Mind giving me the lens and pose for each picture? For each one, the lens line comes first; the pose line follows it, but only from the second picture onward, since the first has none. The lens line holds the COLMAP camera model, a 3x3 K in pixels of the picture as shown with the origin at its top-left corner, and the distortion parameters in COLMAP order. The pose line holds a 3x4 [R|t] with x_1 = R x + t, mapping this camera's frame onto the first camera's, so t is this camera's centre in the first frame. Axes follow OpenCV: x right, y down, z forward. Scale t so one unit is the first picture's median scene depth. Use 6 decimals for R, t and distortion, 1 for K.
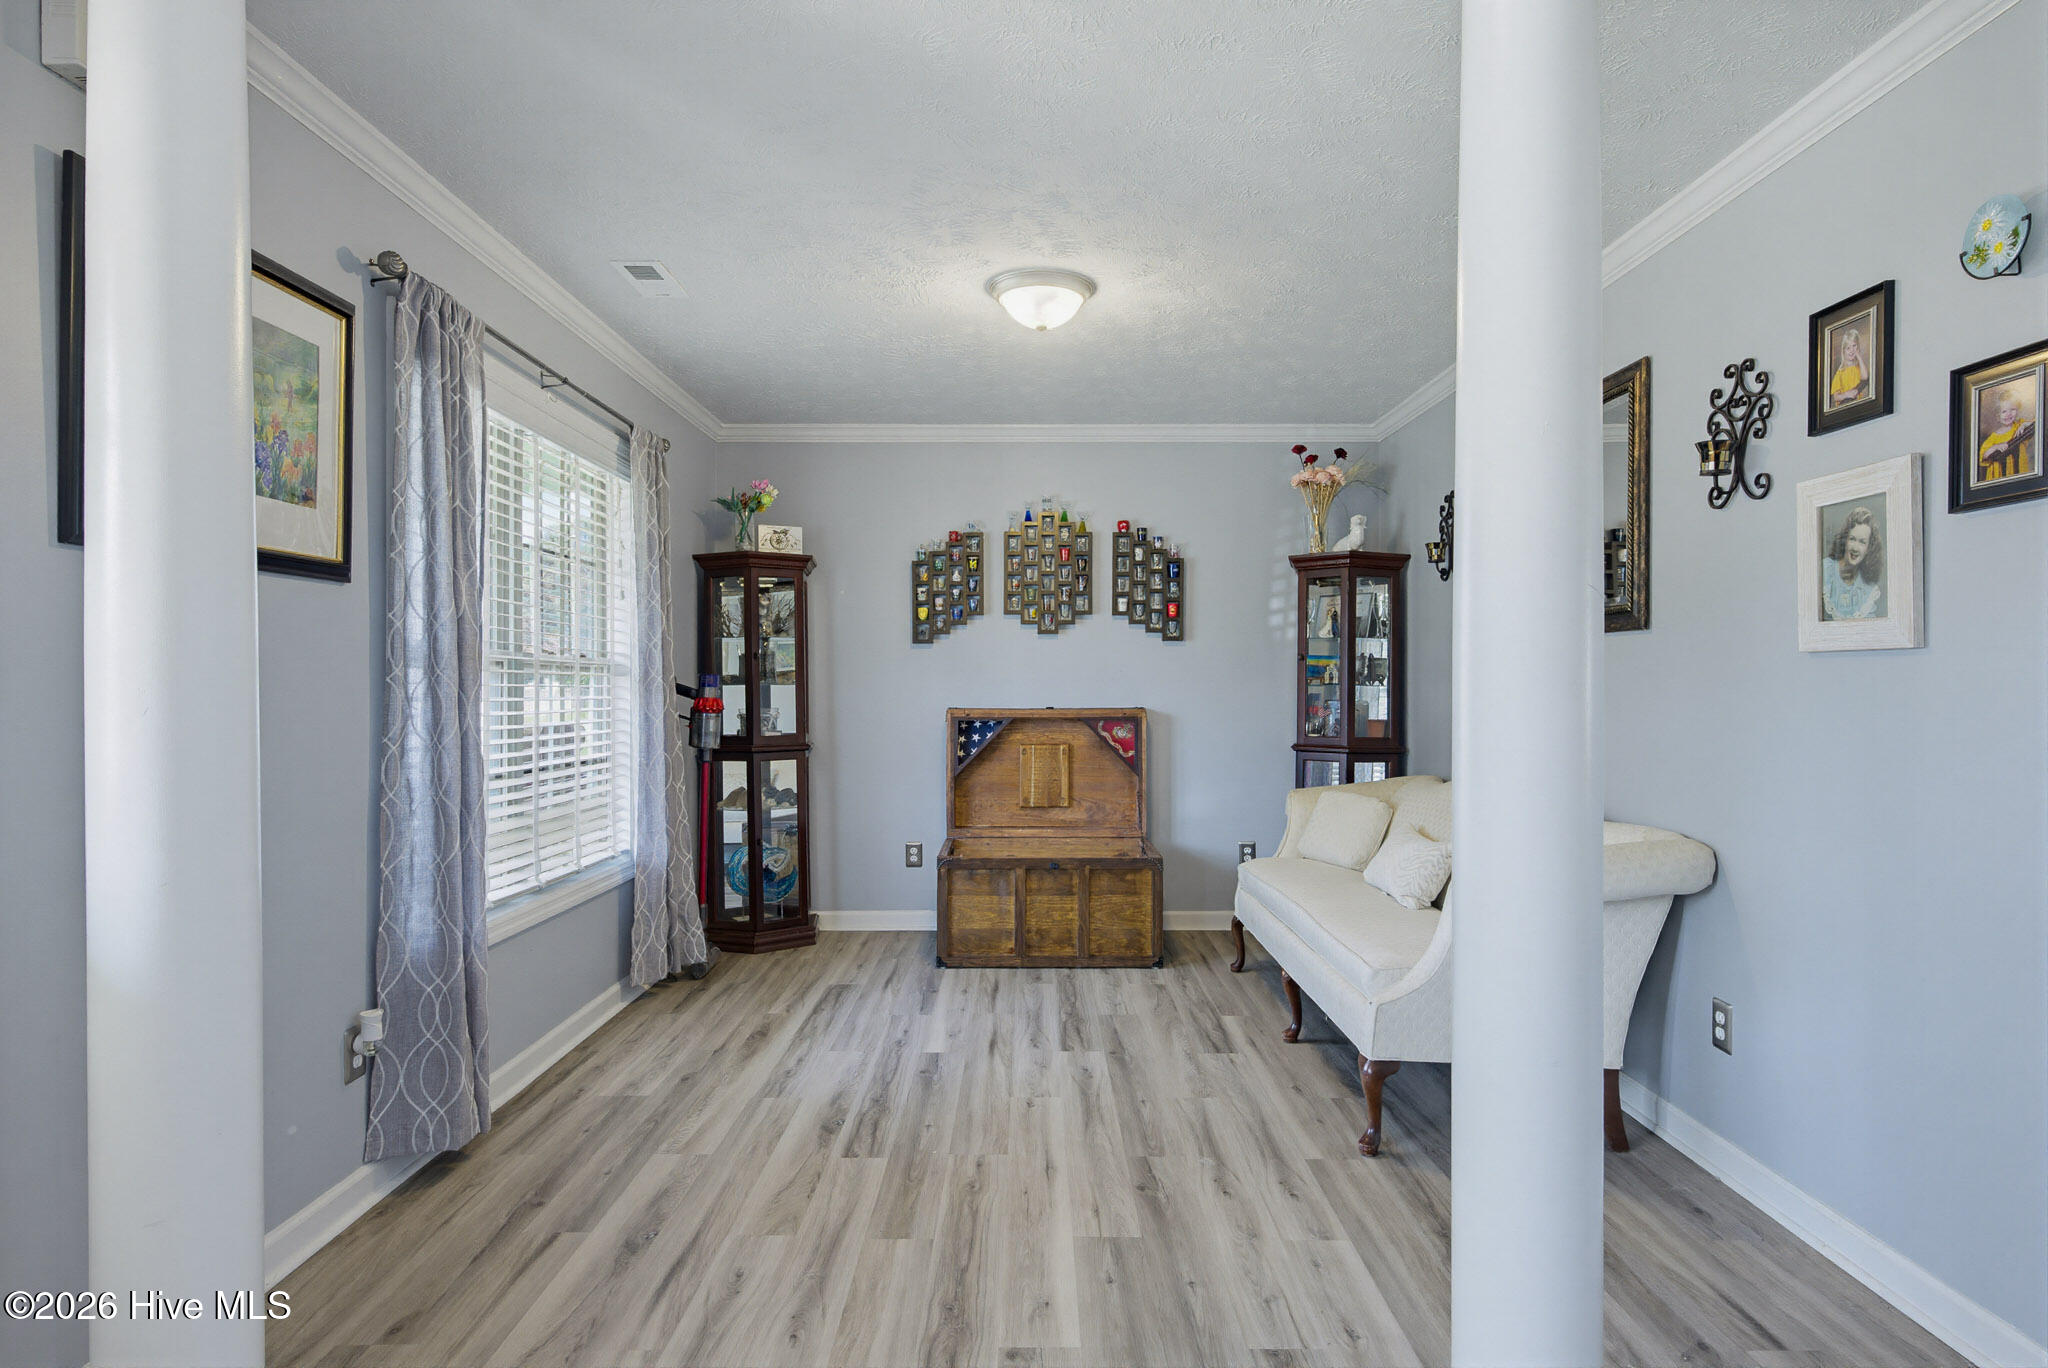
lens RADIAL K [[1119.7, 0, 1031.9], [0, 1119.7, 687.3], [0, 0, 1]] dist [0.001903, -0.001869]
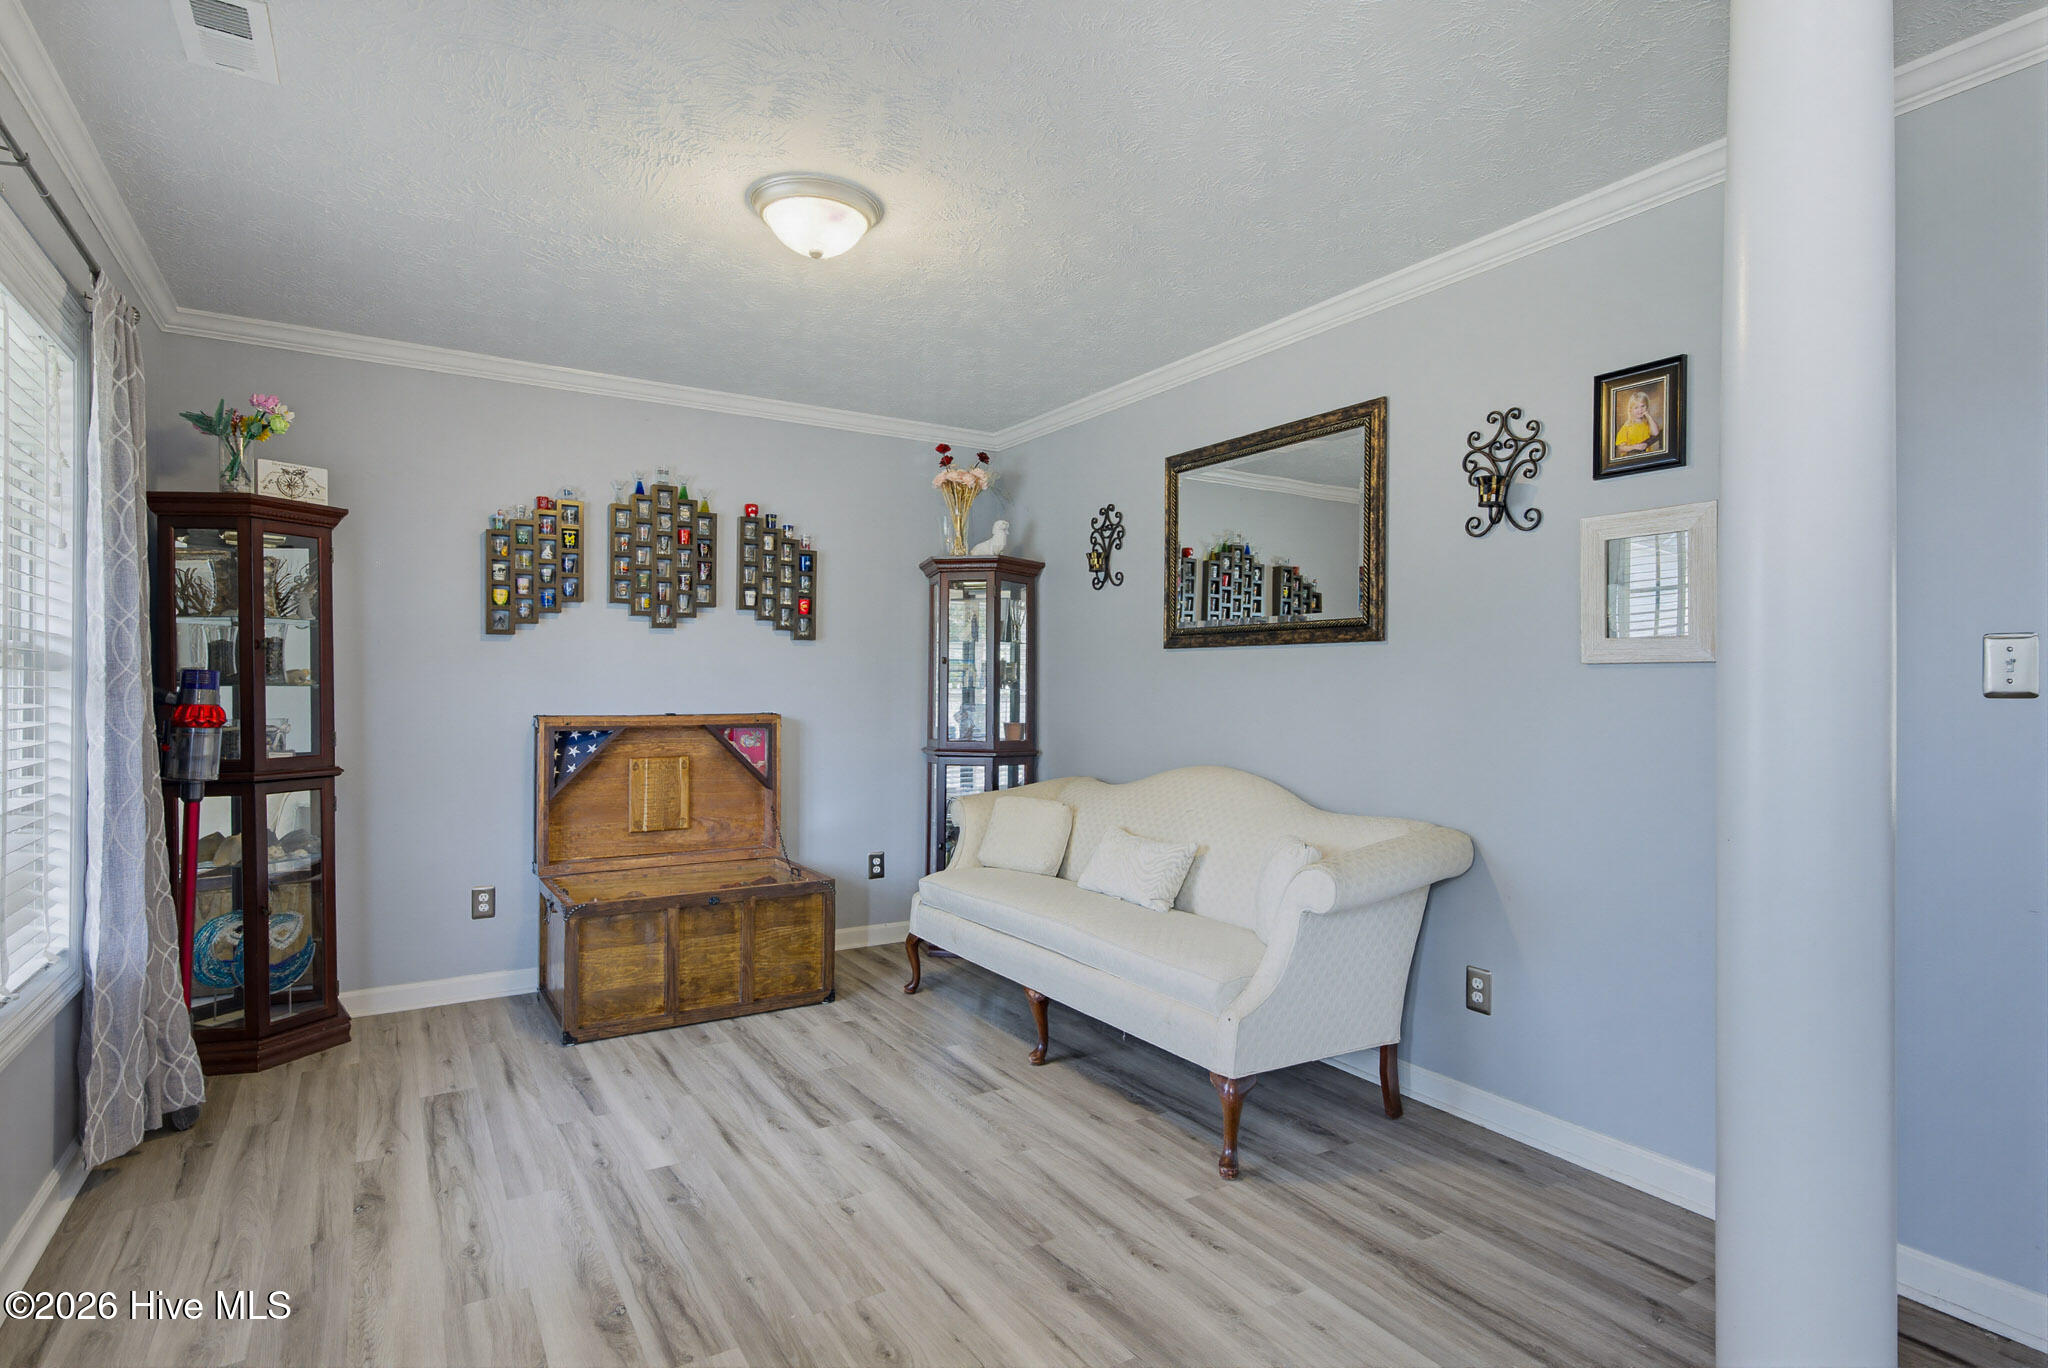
lens RADIAL K [[1046.2, 0, 1033.7], [0, 1046.2, 684.5], [0, 0, 1]] dist [0.005377, 0.001268]
pose [[0.847662, 0.005161, 0.530512, -0.195673], [-0.002923, 0.999983, -0.005058, -0.001298], [-0.530529, 0.002737, 0.847662, 0.196193]]
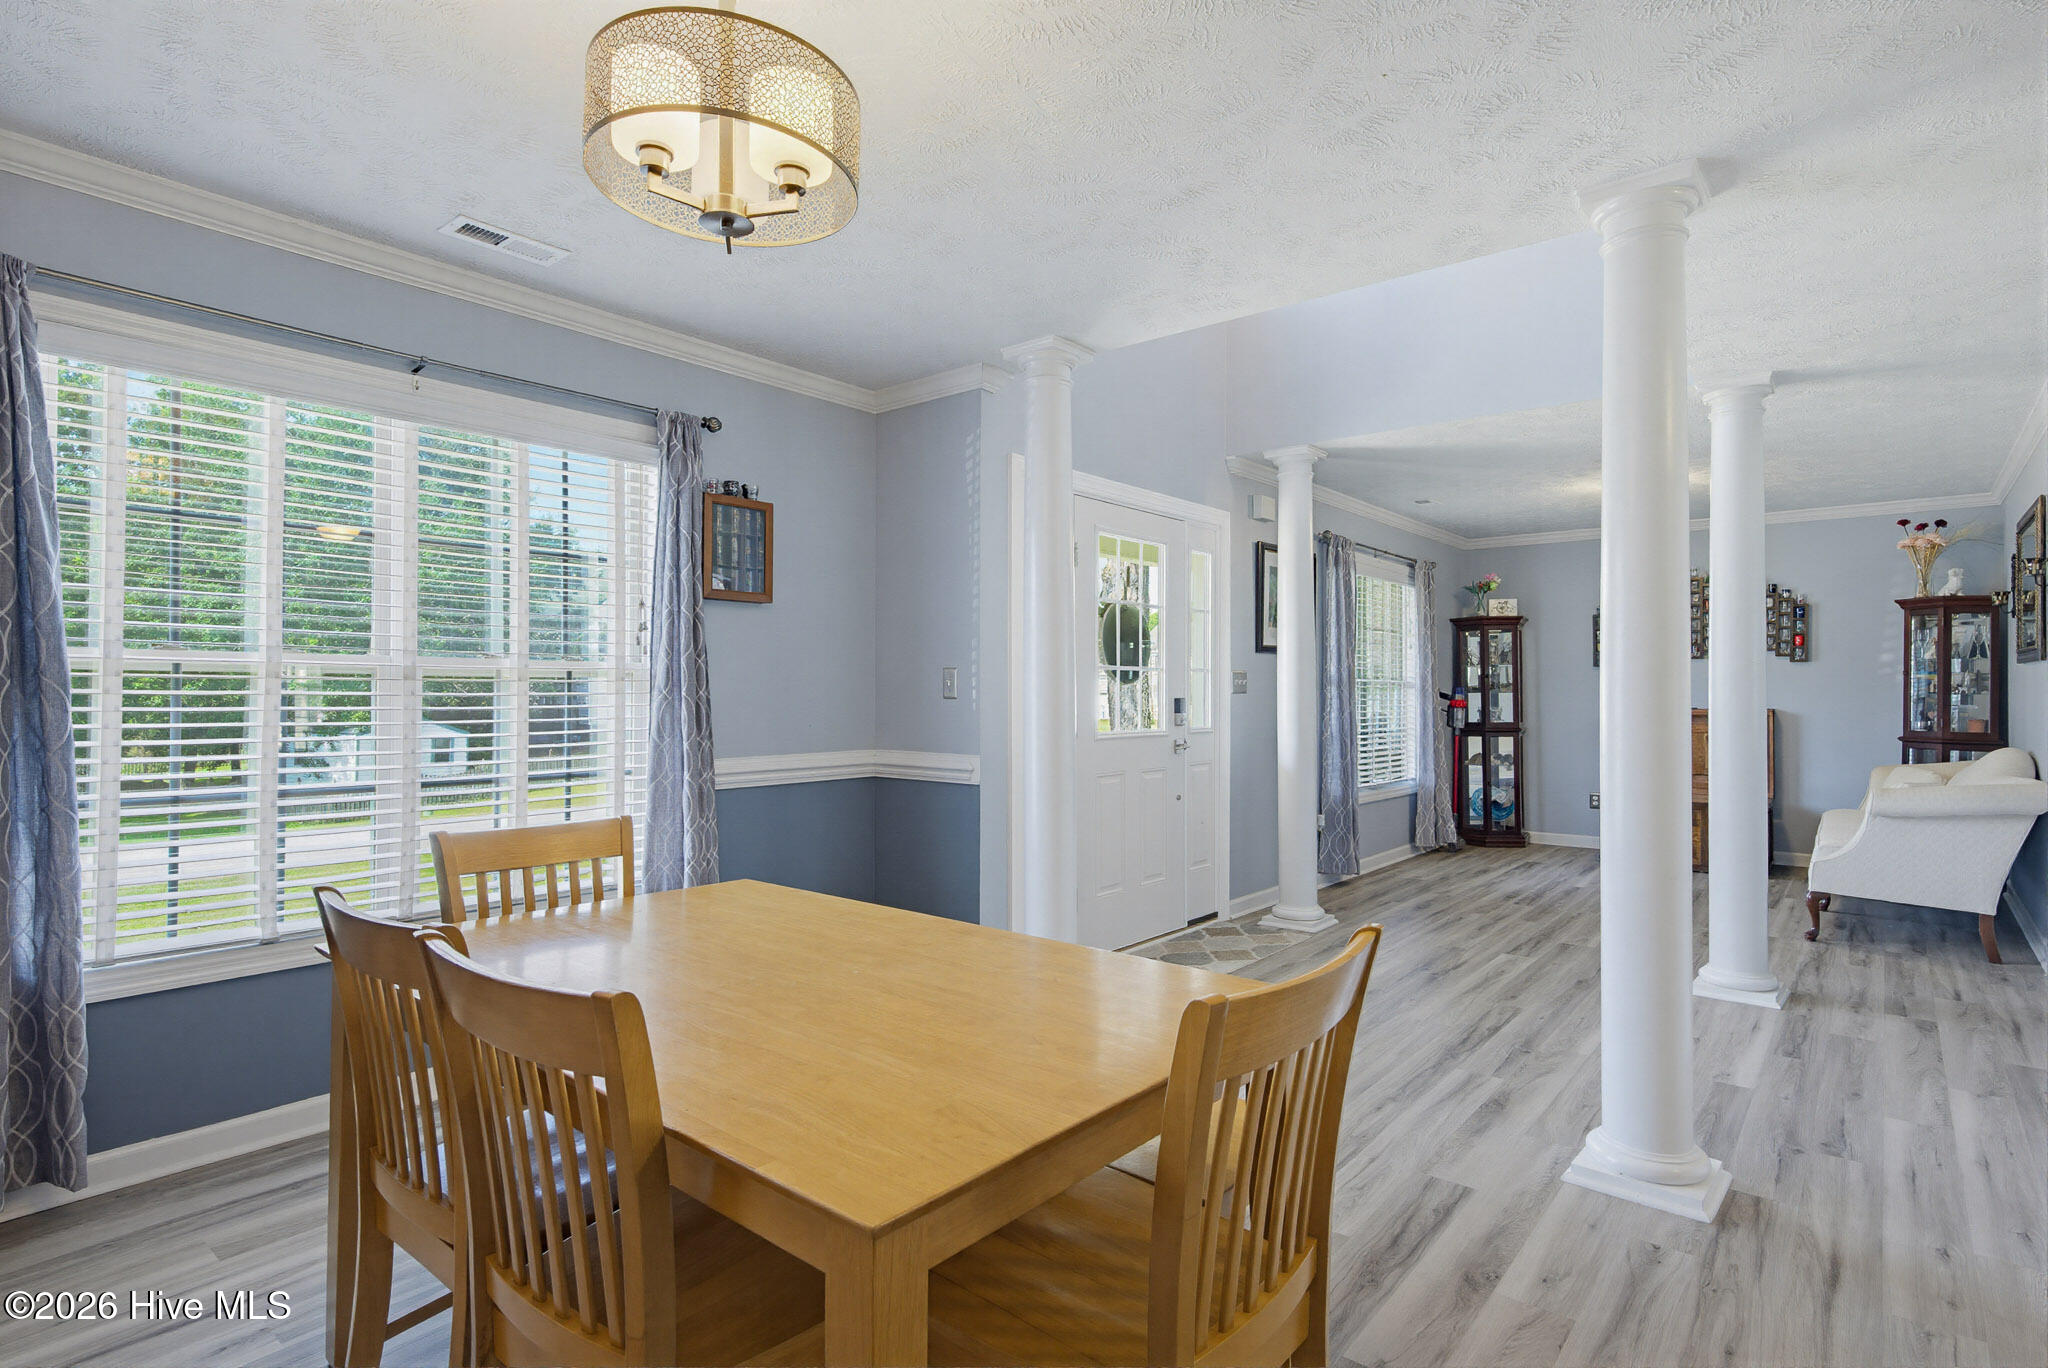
lens RADIAL K [[1032.0, 0, 1025.7], [0, 1032.0, 688.6], [0, 0, 1]] dist [0.001632, 0.000731]
pose [[0.767320, -0.001387, -0.641263, 0.245079], [-0.001612, 0.999990, -0.004092, -0.001081], [0.641262, 0.004174, 0.767310, -0.729031]]
